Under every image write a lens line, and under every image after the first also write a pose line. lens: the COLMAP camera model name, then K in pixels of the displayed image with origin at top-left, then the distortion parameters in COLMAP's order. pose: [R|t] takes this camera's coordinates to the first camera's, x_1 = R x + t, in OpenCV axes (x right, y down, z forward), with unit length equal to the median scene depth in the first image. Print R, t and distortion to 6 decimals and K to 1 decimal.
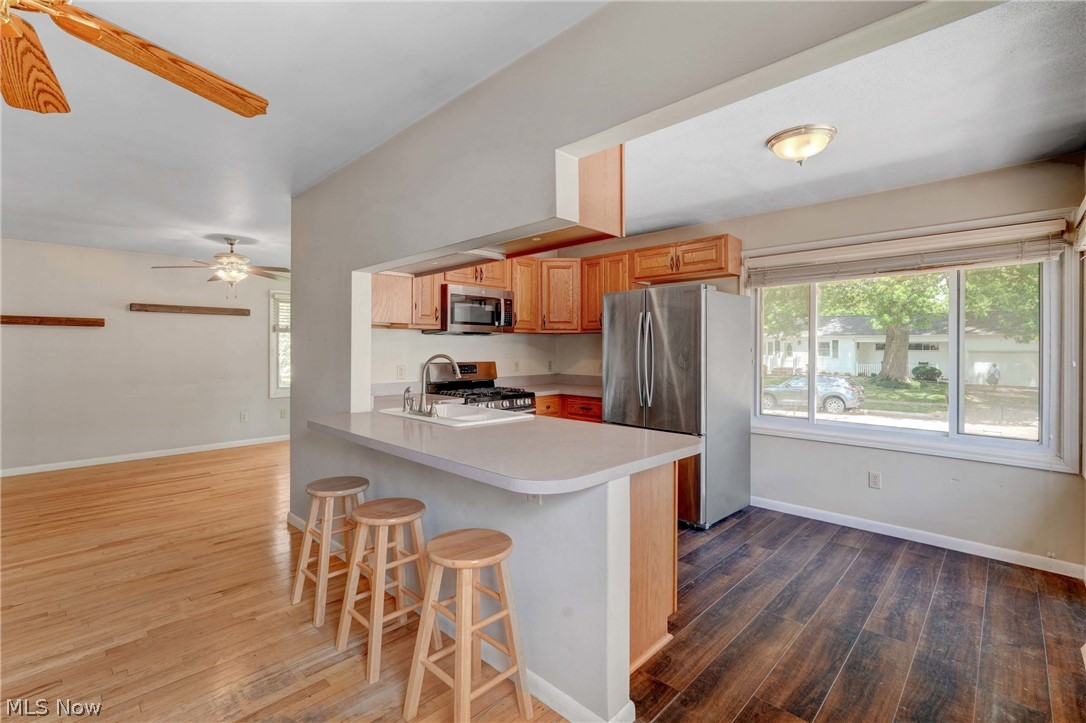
lens RADIAL K [[484.2, 0, 544.7], [0, 484.2, 350.3], [0, 0, 1]] dist [-0.011850, 0.007506]
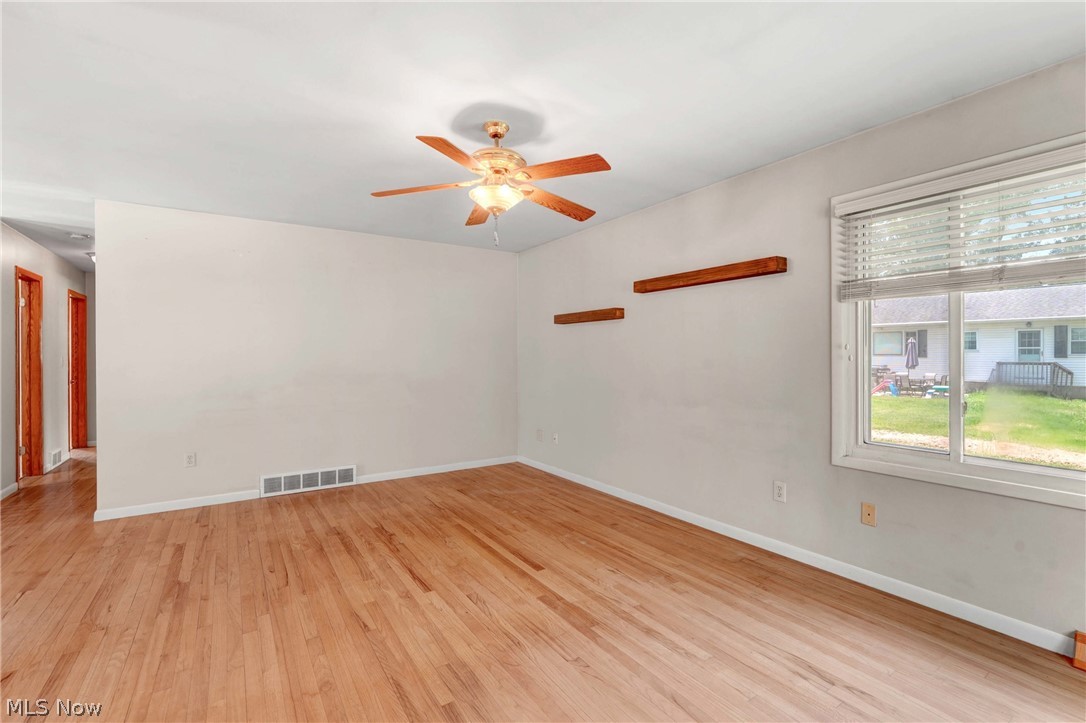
lens RADIAL K [[484.2, 0, 535.5], [0, 484.2, 343.9], [0, 0, 1]] dist [-0.011850, 0.007506]
pose [[-0.224726, -0.024690, -0.974109, -0.198258], [0.002068, 0.999665, -0.025815, 0.013983], [0.974420, -0.007815, -0.224600, 1.435262]]
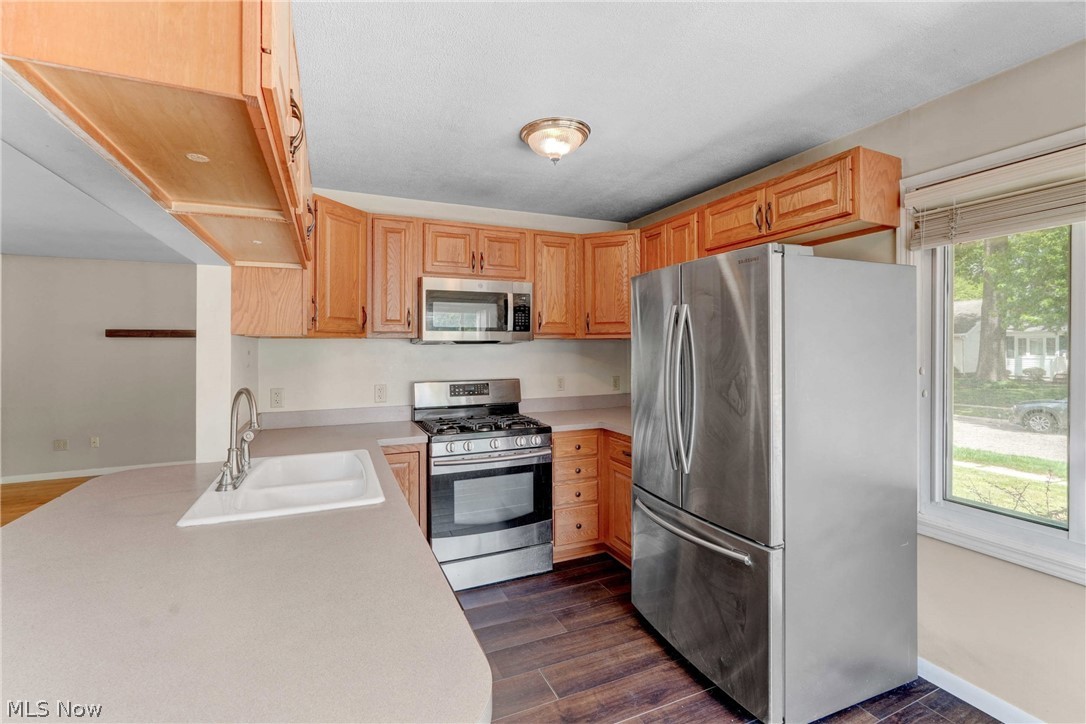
lens RADIAL K [[484.2, 0, 549.8], [0, 484.2, 347.2], [0, 0, 1]] dist [-0.011850, 0.007506]
pose [[0.929888, -0.007242, -0.367772, 0.259483], [0.006576, 0.999974, -0.003064, -0.027094], [0.367785, 0.000431, 0.929911, 0.398376]]
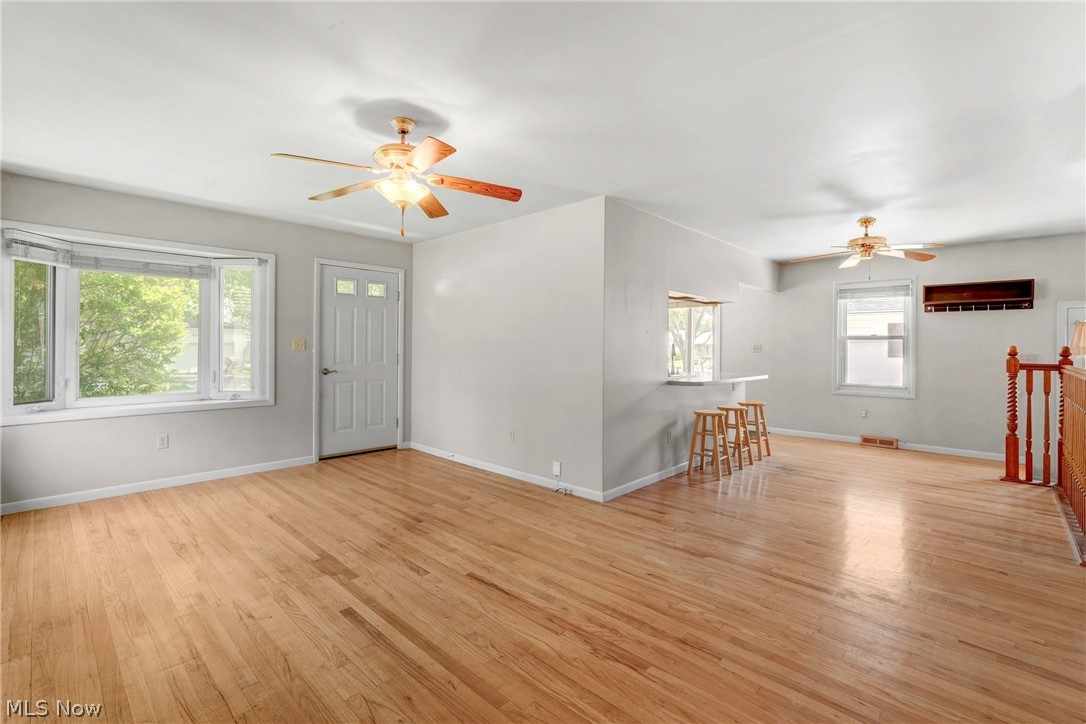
lens RADIAL K [[484.2, 0, 550.9], [0, 484.2, 345.4], [0, 0, 1]] dist [-0.011850, 0.007506]
pose [[-0.034237, 0.000230, 0.999414, -1.463547], [-0.006552, 0.999978, -0.000455, 0.011364], [-0.999392, -0.006564, -0.034235, 1.063594]]
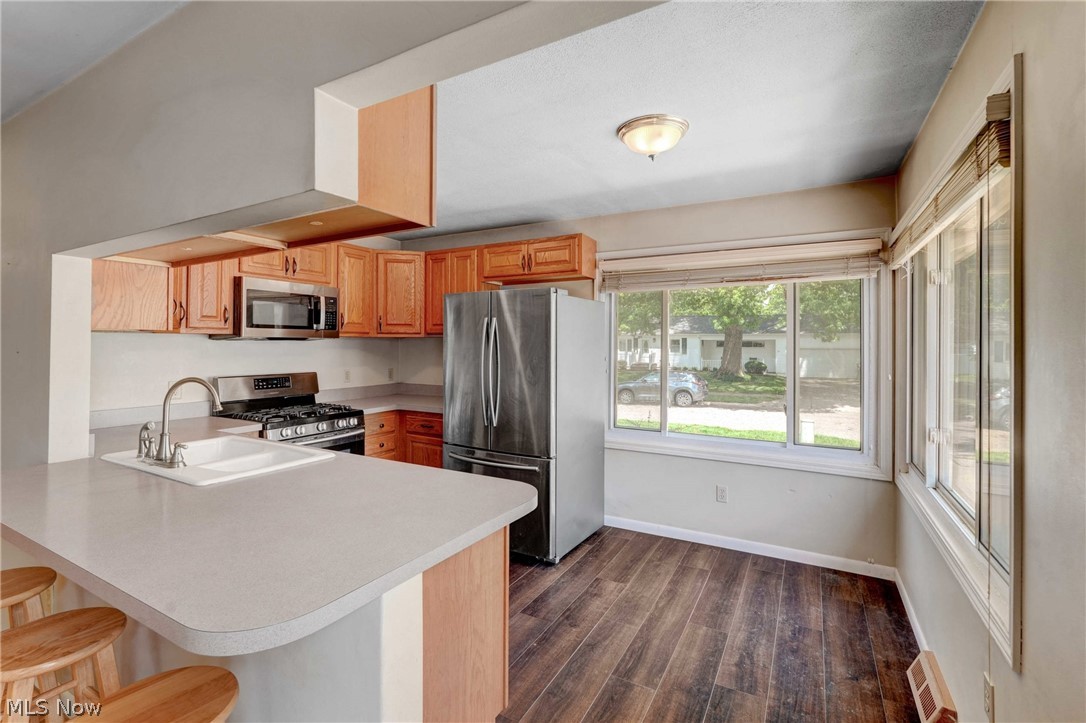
lens RADIAL K [[484.2, 0, 543.0], [0, 484.2, 343.3], [0, 0, 1]] dist [-0.011850, 0.007506]
pose [[0.966752, 0.002897, 0.255698, 0.072784], [-0.002149, 0.999993, -0.003203, -0.028710], [-0.255706, 0.002547, 0.966751, 0.128425]]
